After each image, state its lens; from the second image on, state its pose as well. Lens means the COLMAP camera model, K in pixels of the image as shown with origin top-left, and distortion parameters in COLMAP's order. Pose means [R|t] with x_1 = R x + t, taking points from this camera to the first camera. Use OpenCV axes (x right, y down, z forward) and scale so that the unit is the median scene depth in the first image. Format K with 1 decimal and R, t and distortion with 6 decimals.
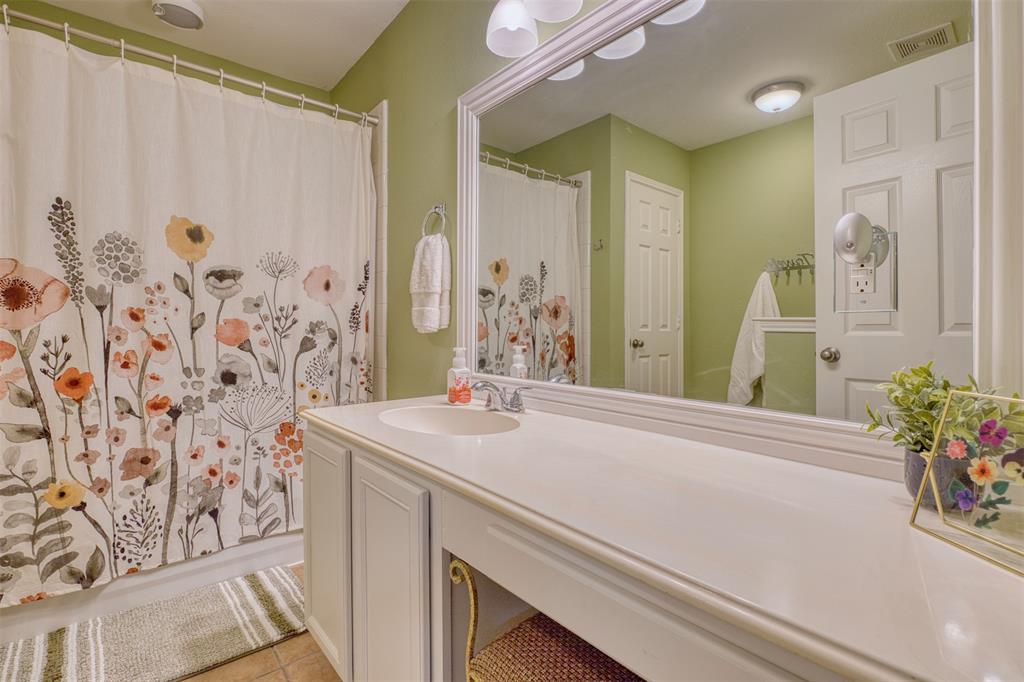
lens RADIAL K [[464.7, 0, 511.0], [0, 464.7, 333.1], [0, 0, 1]] dist [-0.013580, -0.000710]
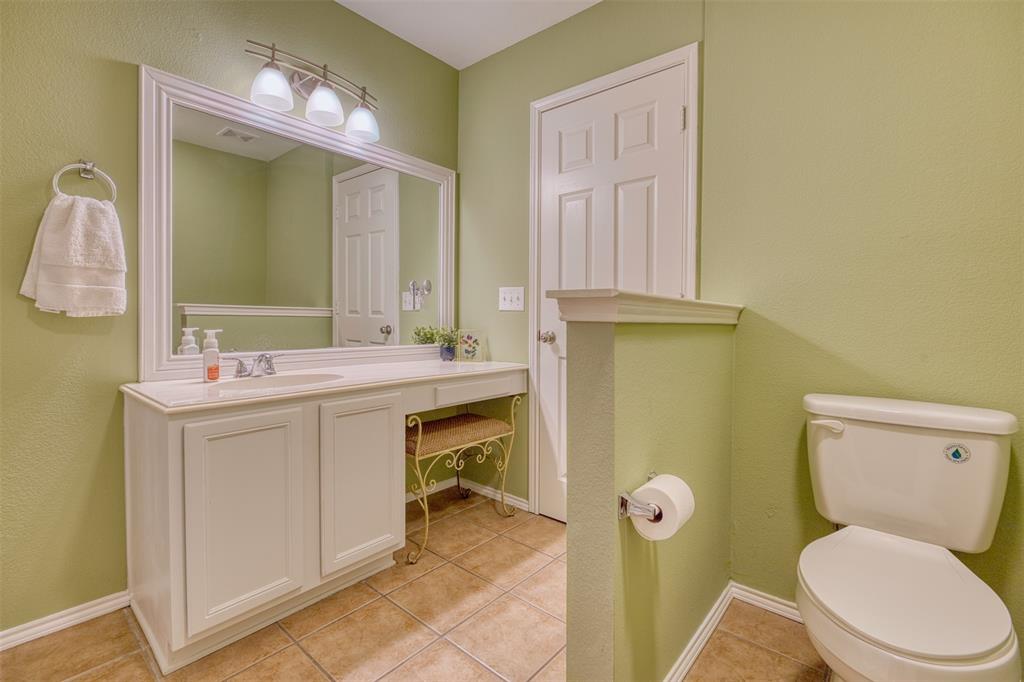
lens RADIAL K [[461.9, 0, 513.9], [0, 461.9, 327.1], [0, 0, 1]] dist [-0.014819, 0.000209]
pose [[-0.162688, -0.027502, 0.986294, -1.184130], [-0.001499, 0.999617, 0.027627, -0.005823], [-0.986676, 0.003017, -0.162667, 0.424443]]
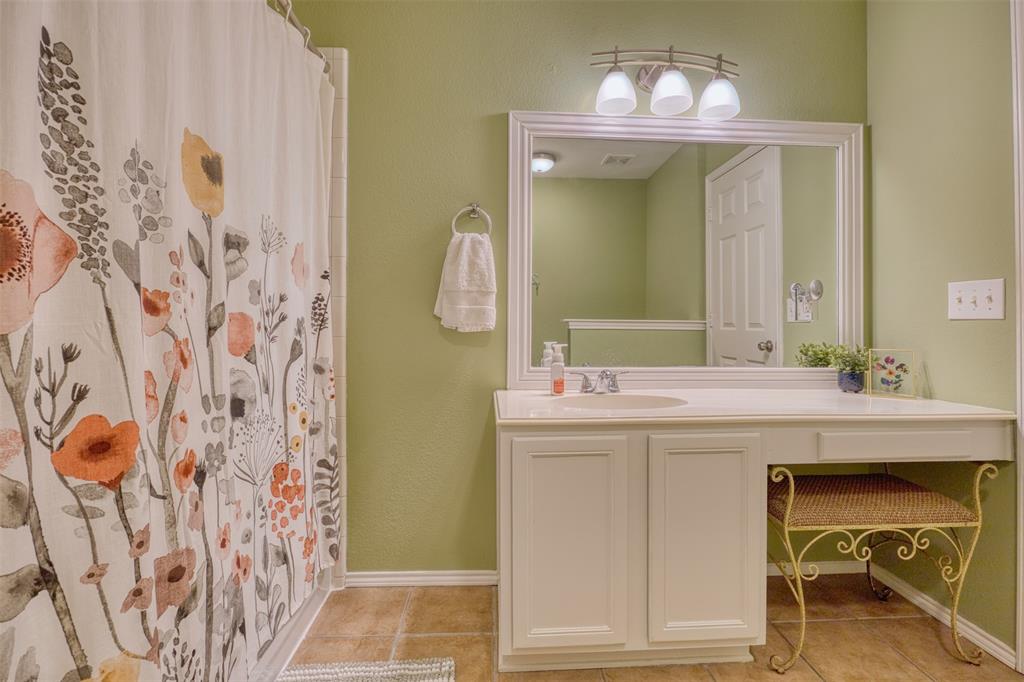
lens RADIAL K [[461.9, 0, 513.9], [0, 461.9, 327.1], [0, 0, 1]] dist [-0.014819, 0.000209]
pose [[0.613042, -0.002583, 0.790046, -0.971090], [0.007875, 0.999965, -0.002841, -0.007297], [-0.790011, 0.007963, 0.613041, 0.358080]]
